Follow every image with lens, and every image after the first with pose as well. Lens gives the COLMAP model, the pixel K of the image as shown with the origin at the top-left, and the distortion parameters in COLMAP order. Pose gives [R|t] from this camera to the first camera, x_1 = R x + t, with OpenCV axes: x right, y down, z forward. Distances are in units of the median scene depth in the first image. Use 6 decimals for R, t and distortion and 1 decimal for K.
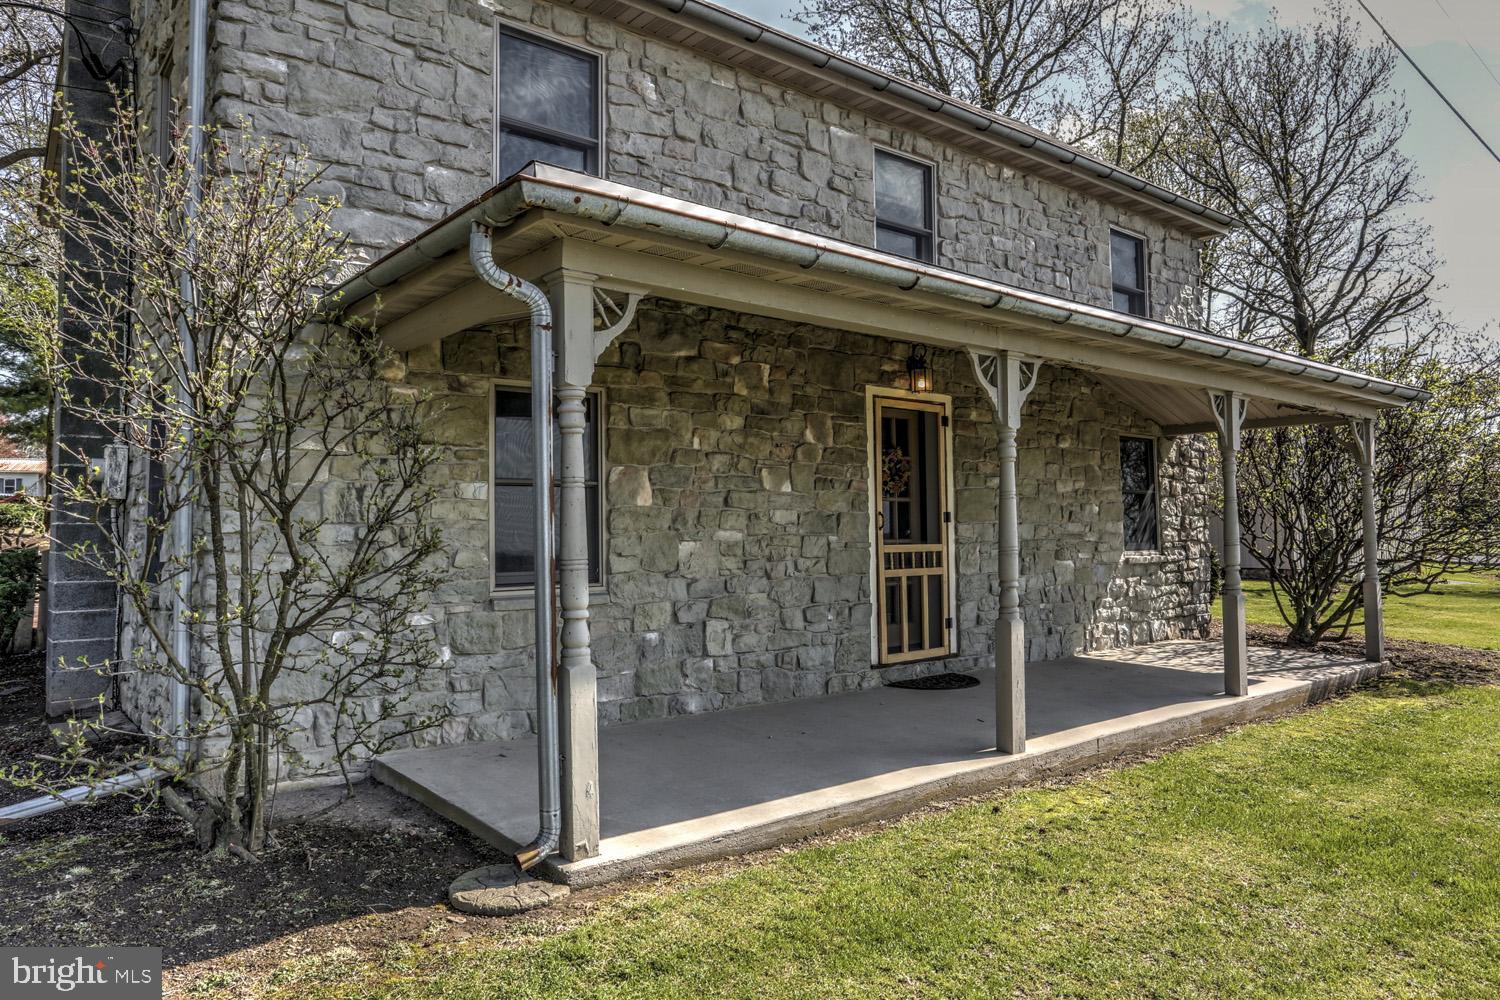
lens RADIAL K [[1010.7, 0, 748.6], [0, 1010.7, 463.3], [0, 0, 1]] dist [-0.037955, 0.002412]
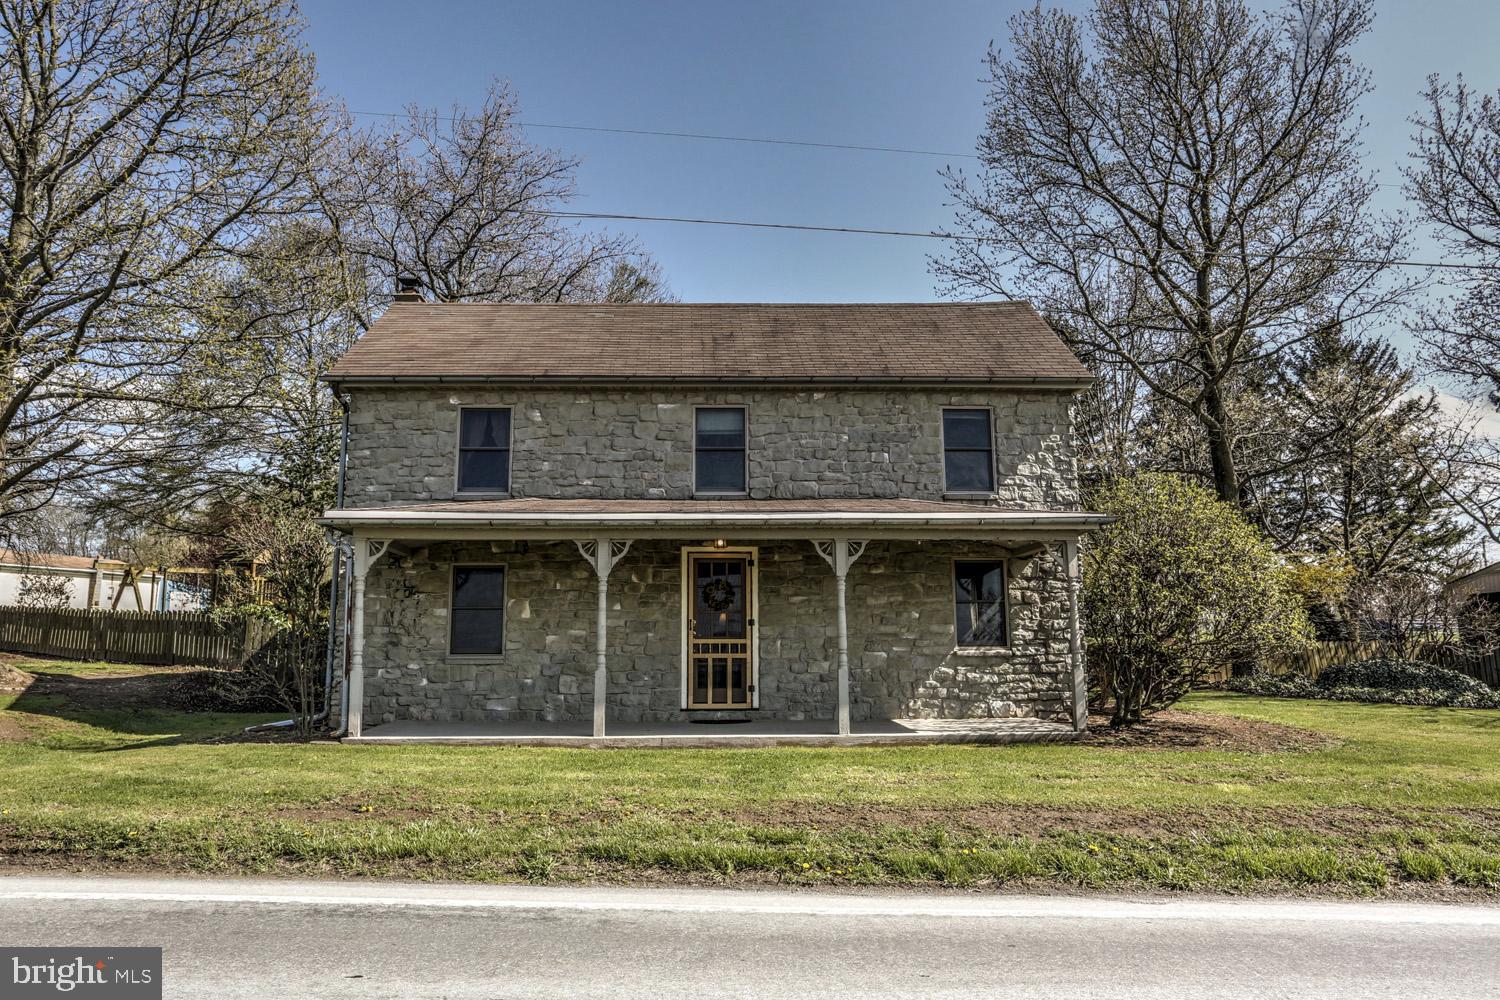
lens RADIAL K [[1010.7, 0, 748.6], [0, 1010.7, 463.3], [0, 0, 1]] dist [-0.037955, 0.002412]
pose [[0.794546, -0.107108, -0.597682, 1.244578], [0.038246, 0.991193, -0.126785, 0.005703], [0.605998, 0.077878, 0.791645, -0.322249]]
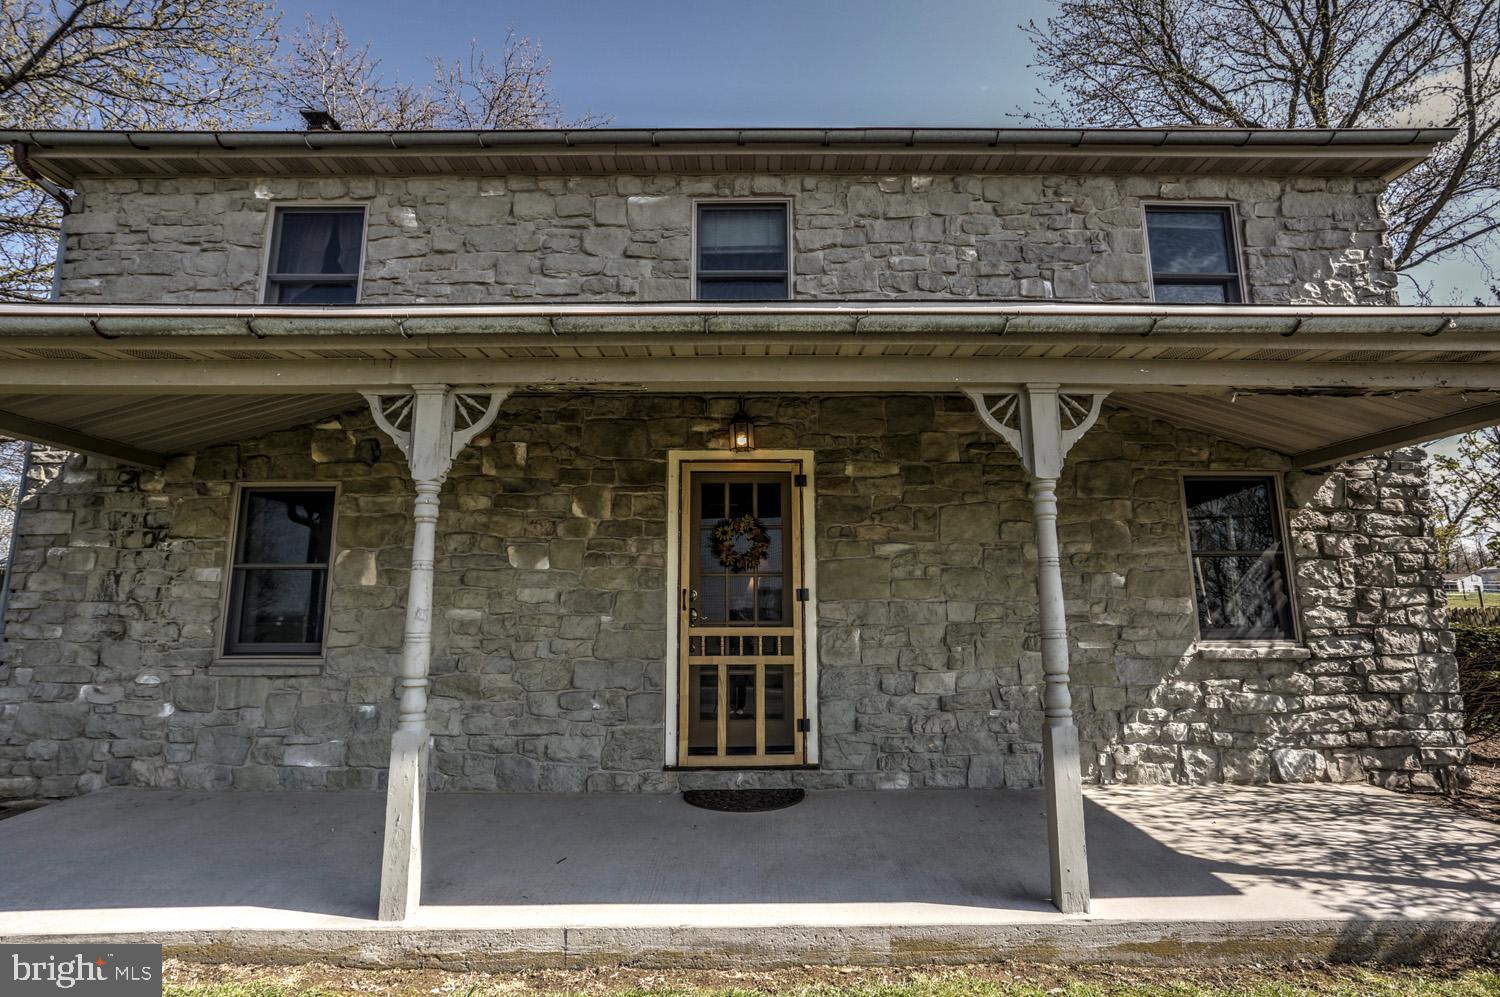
lens RADIAL K [[769.7, 0, 758.2], [0, 769.7, 465.0], [0, 0, 1]] dist [-0.055937, 0.041337]
pose [[0.776995, -0.109722, -0.619871, 0.599756], [0.039490, 0.991249, -0.125958, 0.026819], [0.628267, 0.073390, 0.774528, 0.497907]]
